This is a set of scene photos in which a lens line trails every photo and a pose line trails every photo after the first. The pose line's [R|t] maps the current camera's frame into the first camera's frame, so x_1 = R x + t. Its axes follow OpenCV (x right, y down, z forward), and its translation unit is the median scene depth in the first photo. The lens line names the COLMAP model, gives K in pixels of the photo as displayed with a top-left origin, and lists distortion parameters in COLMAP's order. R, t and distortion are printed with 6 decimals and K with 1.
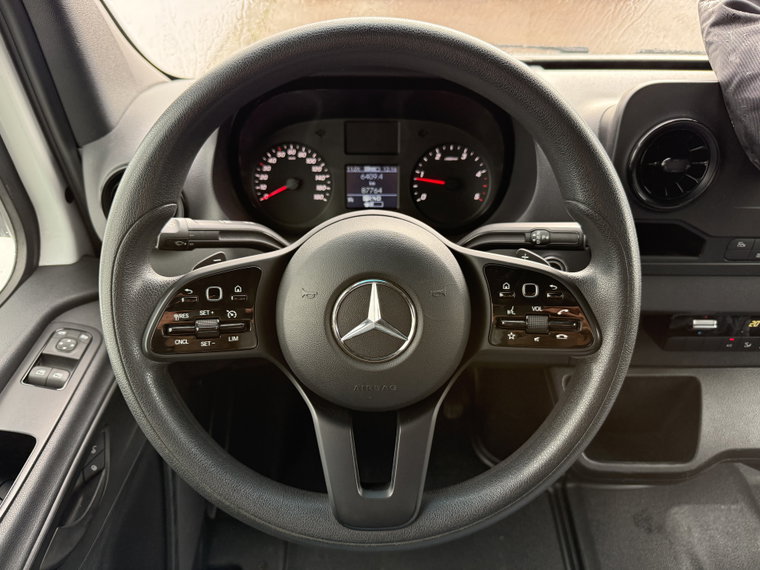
lens RADIAL K [[597.3, 0, 379.2], [0, 597.3, 292.4], [0, 0, 1]] dist [0.076991, -0.144579]
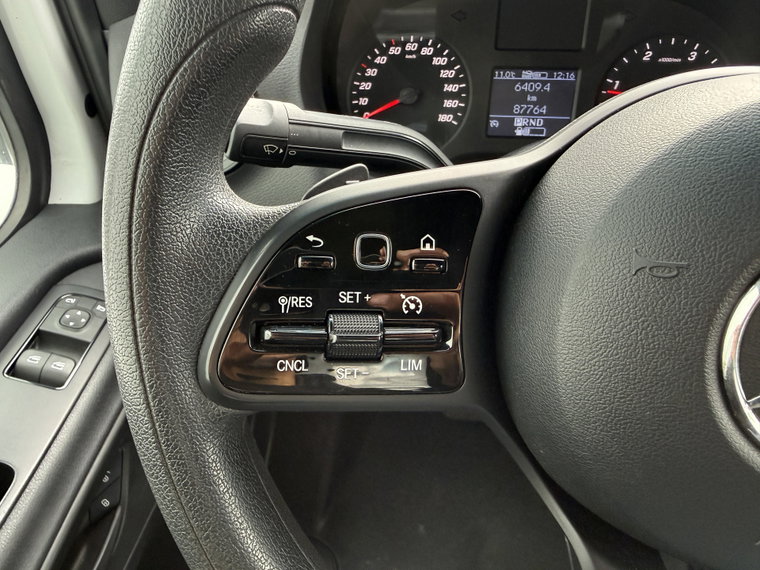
lens RADIAL K [[597.6, 0, 332.1], [0, 597.6, 286.0], [0, 0, 1]] dist [0.019950, -0.003549]
pose [[0.991434, 0.060066, -0.115976, -0.142275], [-0.055704, 0.997626, 0.040499, 0.006116], [0.118134, -0.033692, 0.992426, 0.334408]]
